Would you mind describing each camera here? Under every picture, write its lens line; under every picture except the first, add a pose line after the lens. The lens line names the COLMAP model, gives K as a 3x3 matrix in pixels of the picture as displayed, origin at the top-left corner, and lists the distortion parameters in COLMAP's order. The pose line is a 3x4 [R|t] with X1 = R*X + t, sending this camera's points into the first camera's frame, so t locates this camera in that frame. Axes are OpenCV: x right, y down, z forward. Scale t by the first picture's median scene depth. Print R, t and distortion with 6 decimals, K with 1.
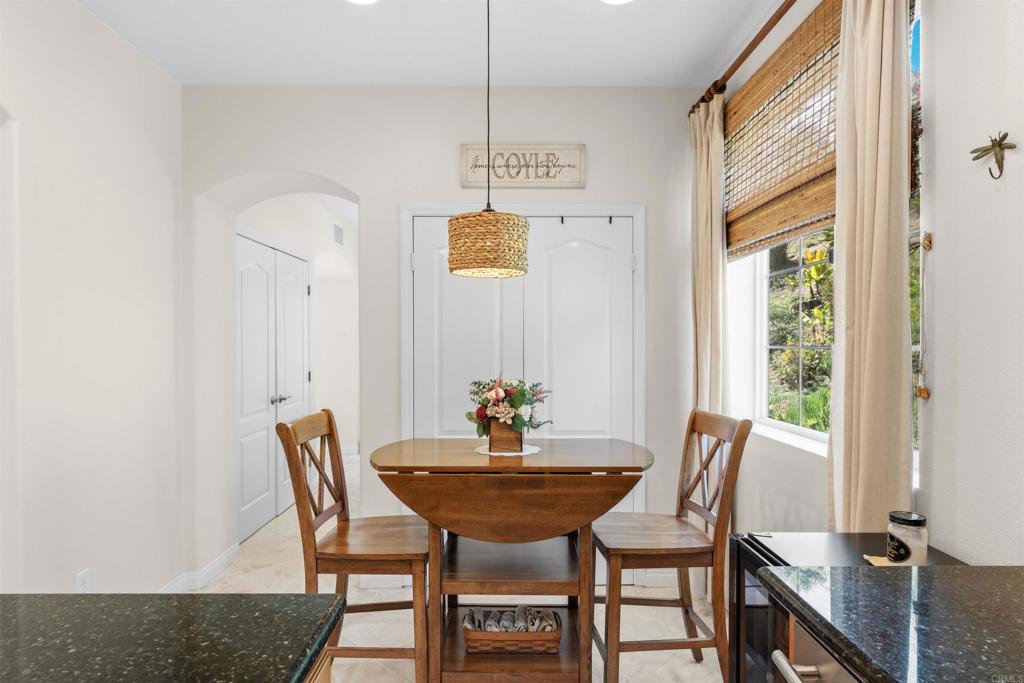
lens RADIAL K [[610.4, 0, 515.6], [0, 610.4, 344.9], [0, 0, 1]] dist [0.002062, -0.001538]
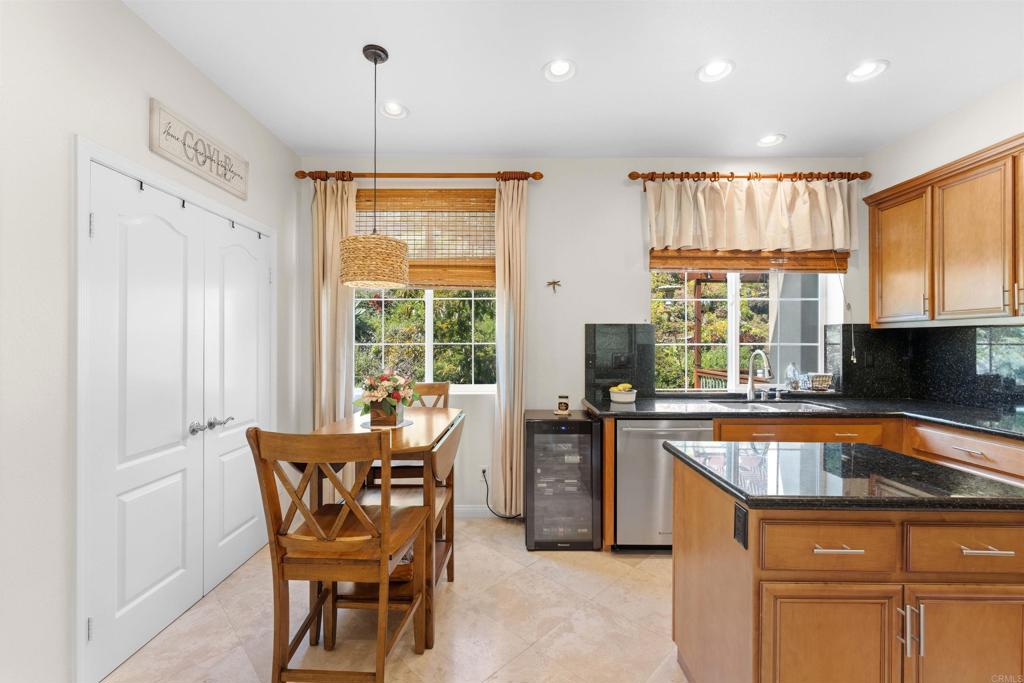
lens RADIAL K [[421.9, 0, 515.9], [0, 421.9, 341.4], [0, 0, 1]] dist [-0.001040, -0.000707]
pose [[0.001162, 0.001268, 0.999999, -0.976979], [0.001562, 0.999998, -0.001270, -0.002841], [-0.999998, 0.001564, 0.001160, 0.775315]]
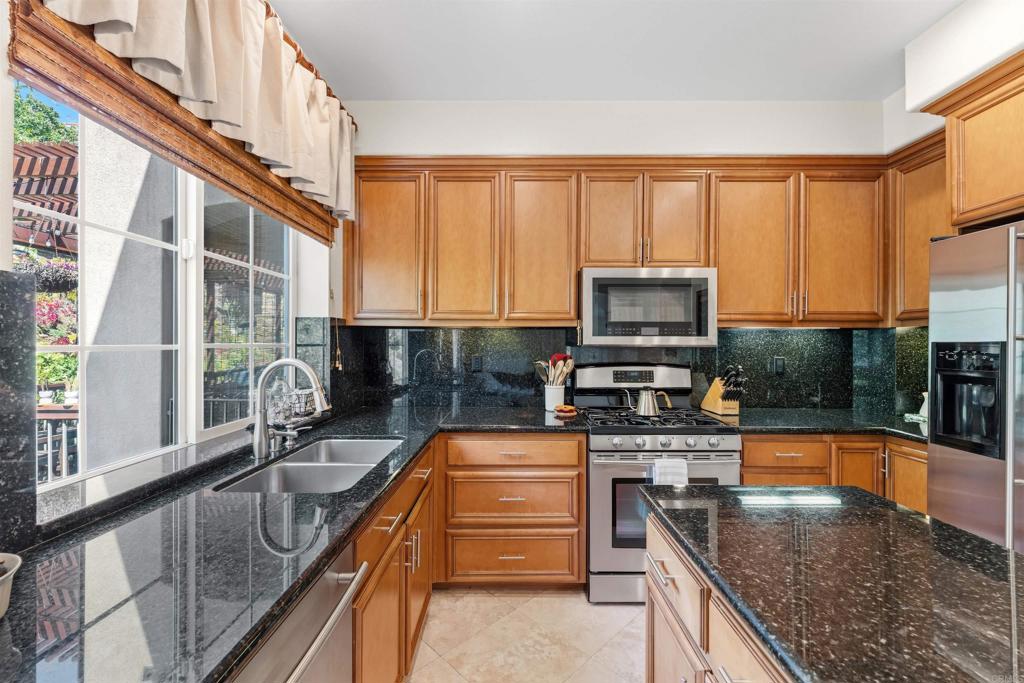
lens RADIAL K [[421.9, 0, 511.1], [0, 421.9, 344.9], [0, 0, 1]] dist [-0.001040, -0.000707]
pose [[-0.999936, -0.001531, 0.011253, 0.037116], [-0.001456, 0.999977, 0.006653, -0.001978], [-0.011263, 0.006636, -0.999915, 0.691481]]
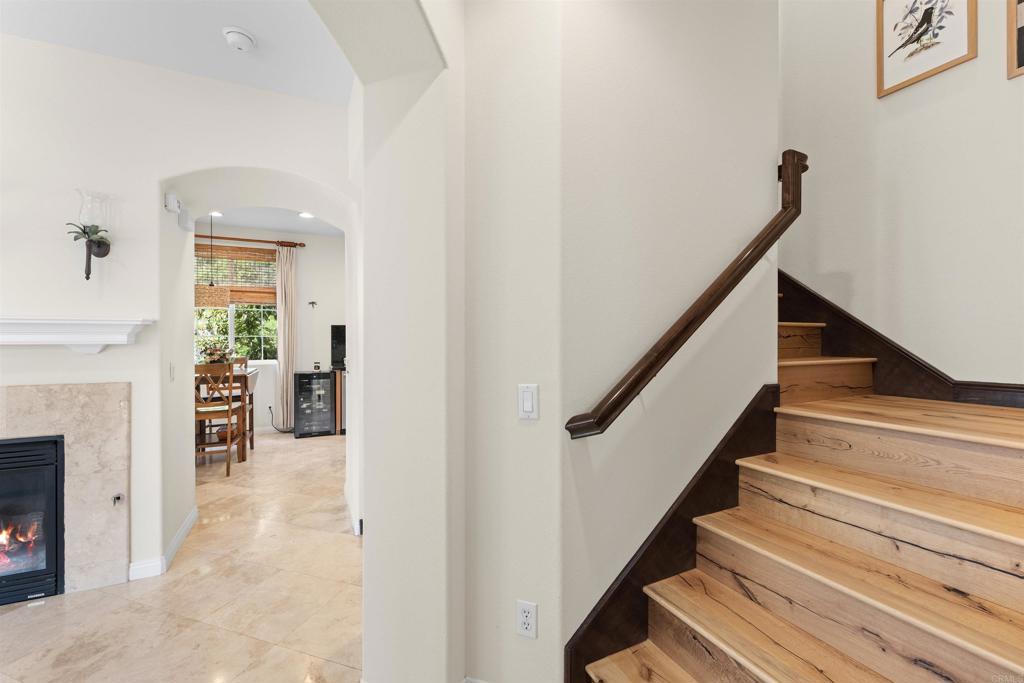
lens RADIAL K [[421.9, 0, 517.6], [0, 421.9, 339.4], [0, 0, 1]] dist [-0.001040, -0.000707]
pose [[-0.440203, 0.000933, 0.897898, -2.562143], [0.008007, 0.999964, 0.002887, 0.031054], [-0.897862, 0.008460, -0.440195, 0.655671]]
